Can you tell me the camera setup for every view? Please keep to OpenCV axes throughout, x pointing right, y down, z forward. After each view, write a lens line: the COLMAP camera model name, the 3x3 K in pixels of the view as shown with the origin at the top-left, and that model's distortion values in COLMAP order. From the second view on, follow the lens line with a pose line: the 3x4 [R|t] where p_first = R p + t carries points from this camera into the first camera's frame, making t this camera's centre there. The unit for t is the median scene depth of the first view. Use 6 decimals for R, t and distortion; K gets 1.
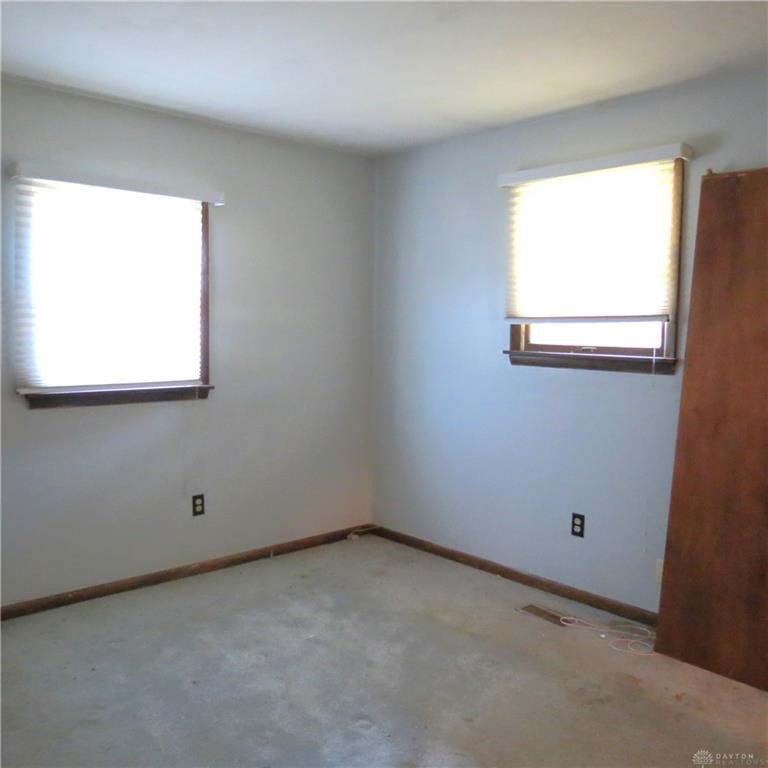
lens RADIAL K [[729.8, 0, 376.4], [0, 729.8, 384.4], [0, 0, 1]] dist [-0.037283, -0.007400]
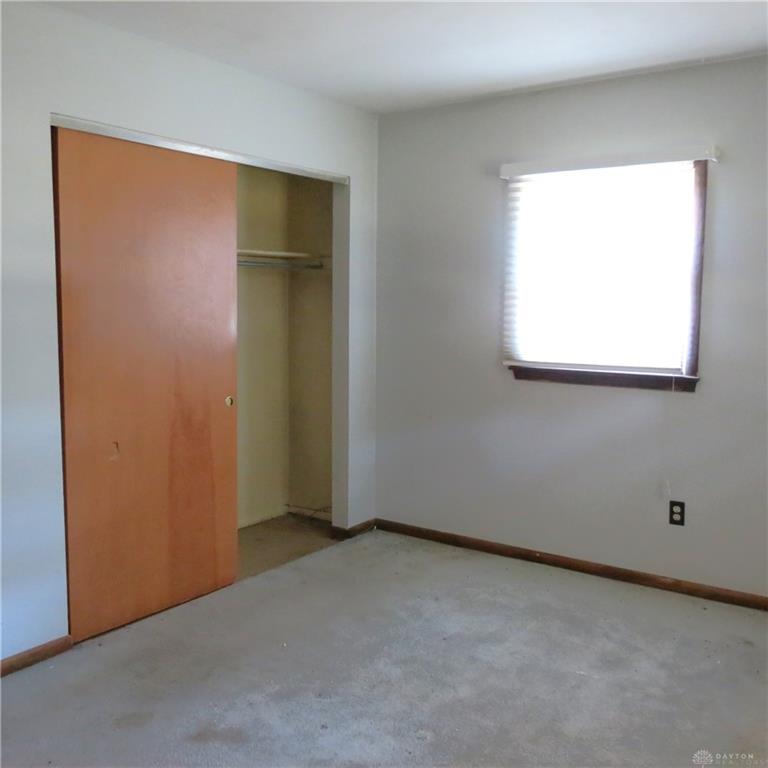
lens RADIAL K [[755.8, 0, 384.0], [0, 755.8, 384.0], [0, 0, 1]] dist [0.005464, 0.004301]
pose [[0.227943, 0.092639, -0.969257, 0.583607], [-0.084170, 0.993612, 0.075172, -0.028486], [0.970030, 0.064447, 0.234285, 0.474302]]
